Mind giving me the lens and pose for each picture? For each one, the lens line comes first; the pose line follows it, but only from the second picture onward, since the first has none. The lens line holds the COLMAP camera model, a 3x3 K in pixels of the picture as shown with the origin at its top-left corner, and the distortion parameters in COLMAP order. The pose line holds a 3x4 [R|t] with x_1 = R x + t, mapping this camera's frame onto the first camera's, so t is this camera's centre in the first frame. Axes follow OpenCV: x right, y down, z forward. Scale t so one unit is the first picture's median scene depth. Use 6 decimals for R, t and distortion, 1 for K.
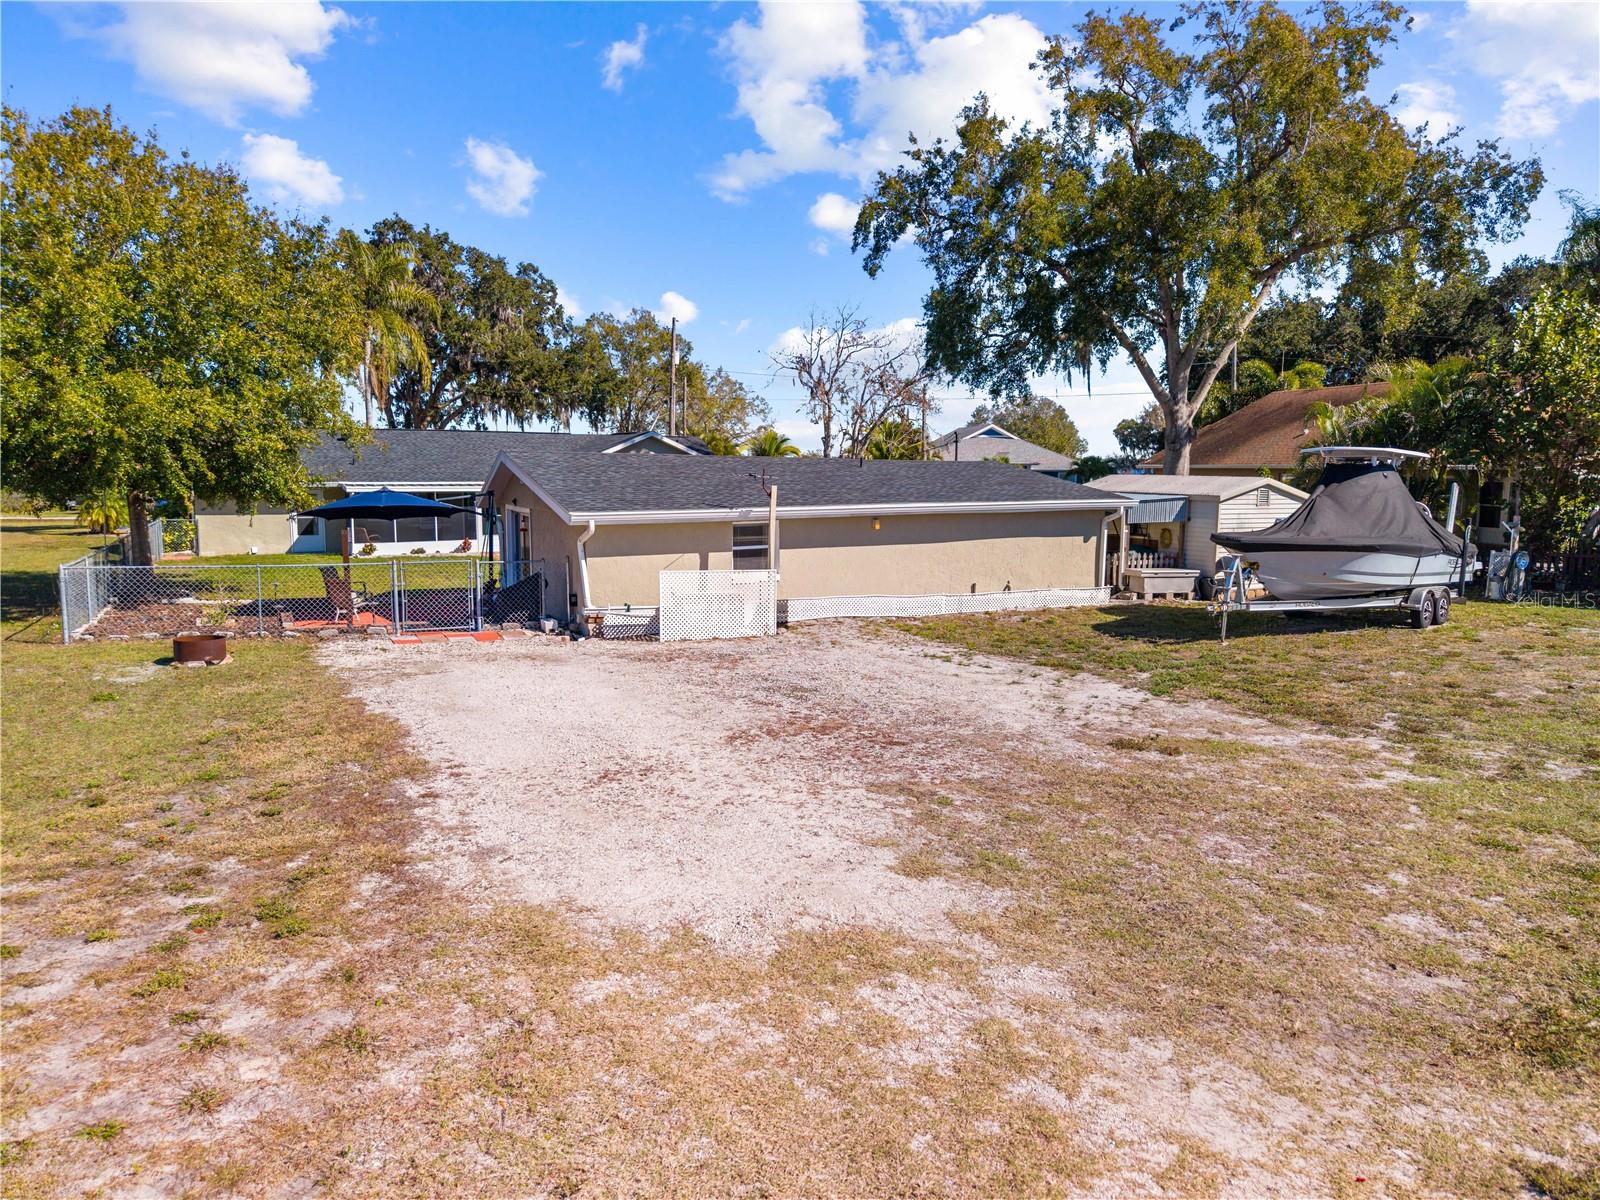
lens RADIAL K [[1086.3, 0, 800.0], [0, 1086.3, 600.0], [0, 0, 1]] dist [0.062000, -0.080051]
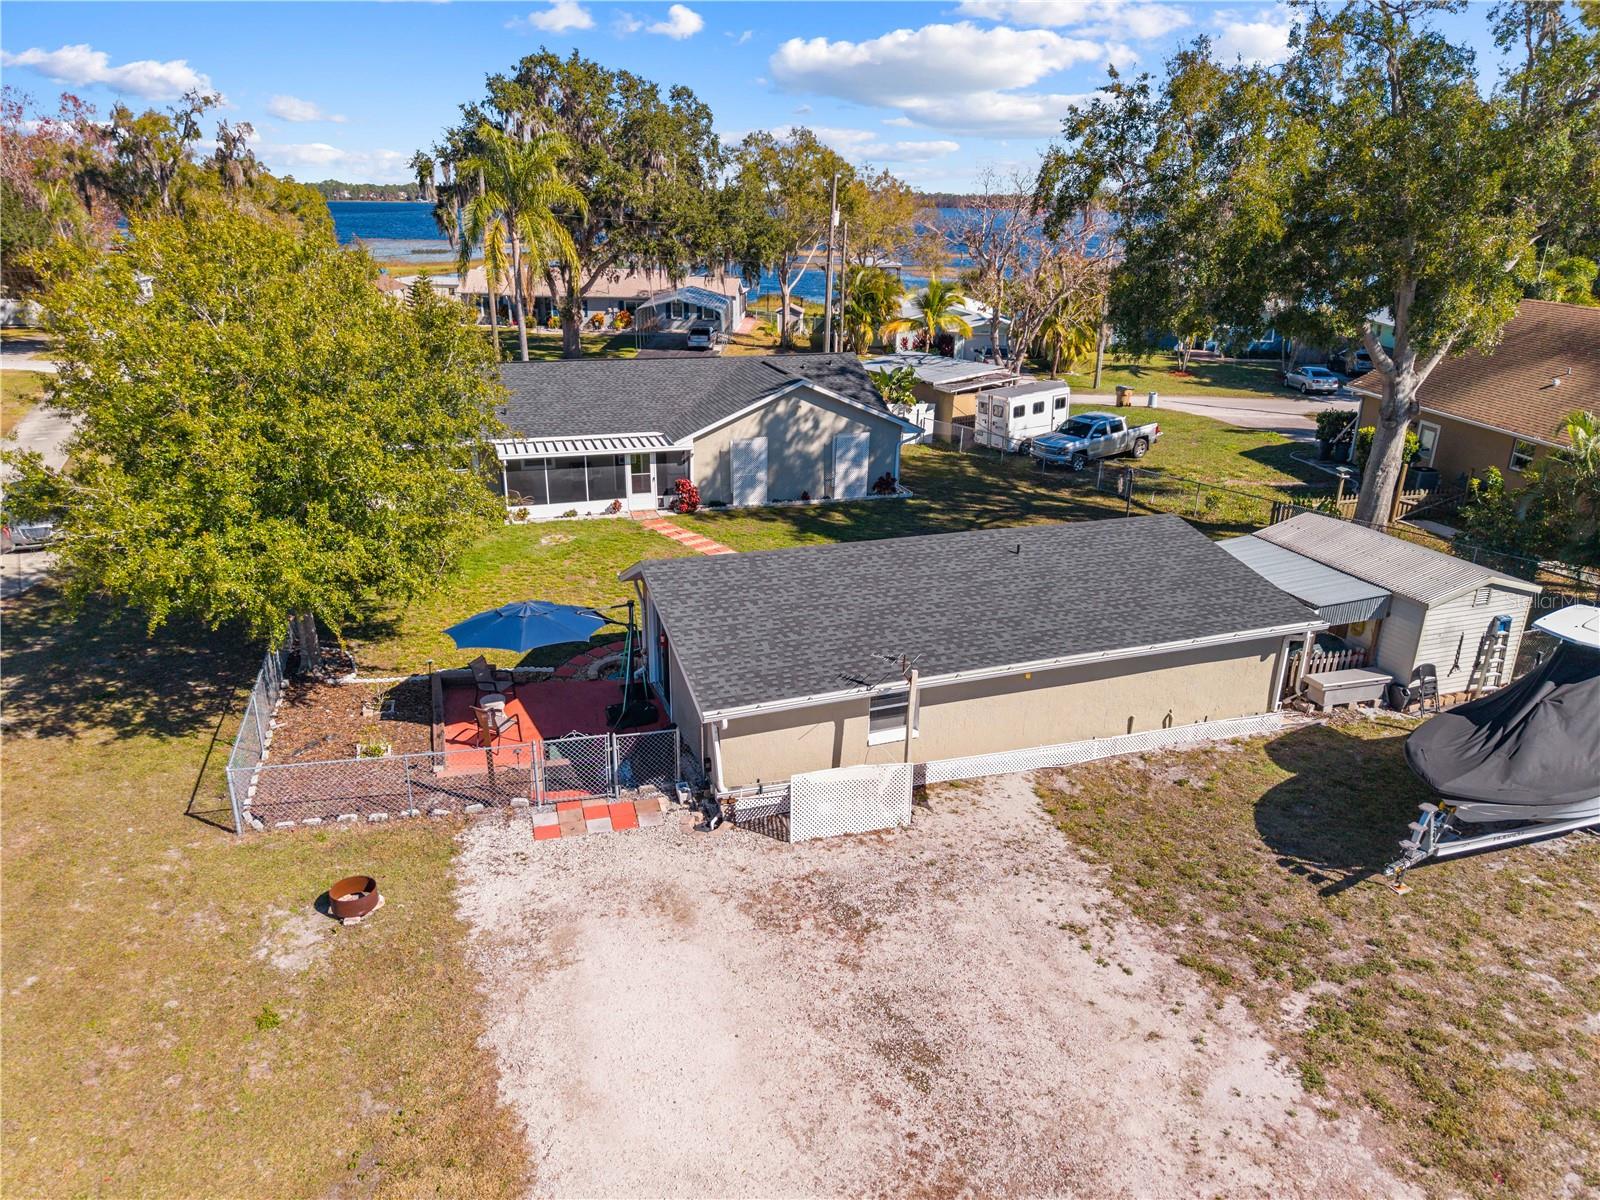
lens RADIAL K [[1080.3, 0, 800.0], [0, 1080.3, 600.0], [0, 0, 1]] dist [0.017618, -0.002247]
pose [[0.988874, 0.053637, -0.138745, 0.001944], [-0.018110, 0.969201, 0.245603, -0.227853], [0.147646, -0.240358, 0.959390, 0.061989]]
